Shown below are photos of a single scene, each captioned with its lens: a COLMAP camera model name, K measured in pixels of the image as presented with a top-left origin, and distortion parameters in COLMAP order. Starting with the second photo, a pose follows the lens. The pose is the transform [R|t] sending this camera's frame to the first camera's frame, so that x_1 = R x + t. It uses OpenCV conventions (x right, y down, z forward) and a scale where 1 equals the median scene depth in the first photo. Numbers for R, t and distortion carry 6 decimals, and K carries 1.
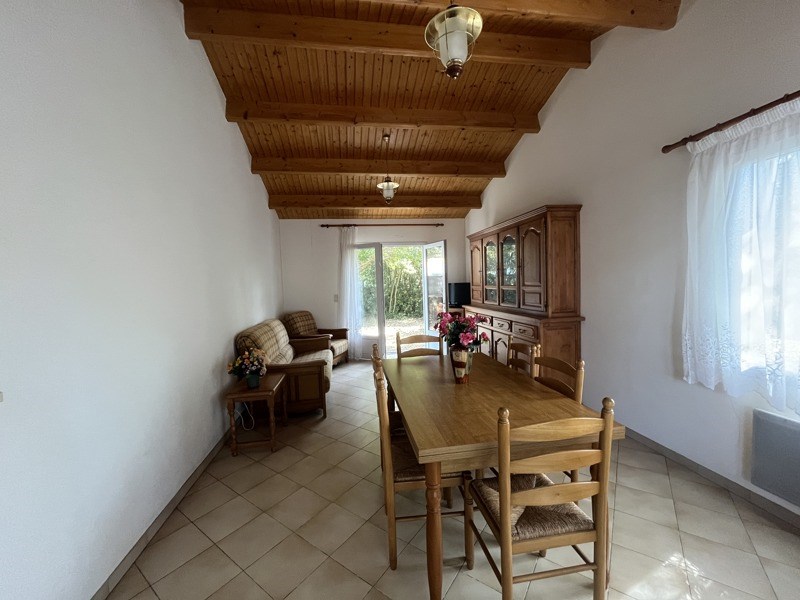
lens RADIAL K [[319.9, 0, 399.0], [0, 319.9, 299.9], [0, 0, 1]] dist [-0.001630, -0.000247]
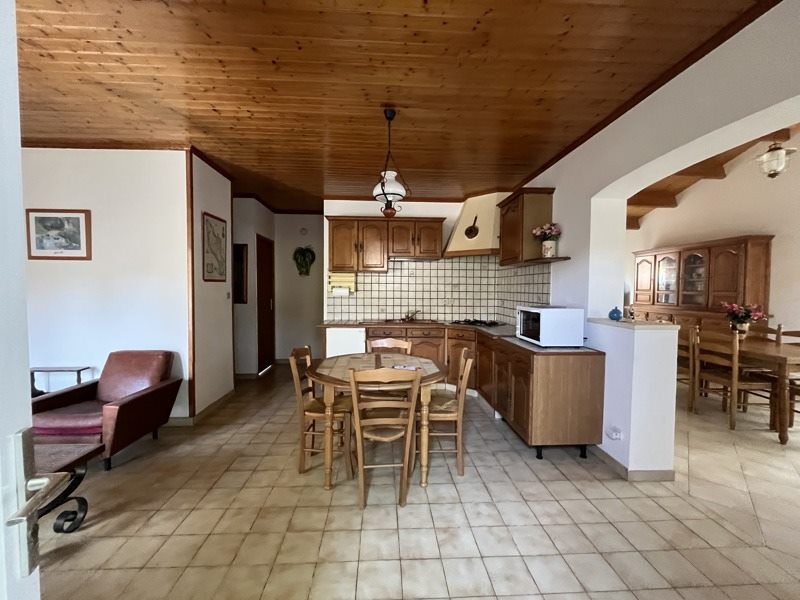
lens RADIAL K [[319.9, 0, 399.2], [0, 319.9, 299.5], [0, 0, 1]] dist [-0.001630, -0.000247]
pose [[0.993892, 0.047281, -0.099716, -0.917420], [-0.049094, 0.998669, -0.015807, 0.089574], [0.098836, 0.020606, 0.994890, -0.560659]]
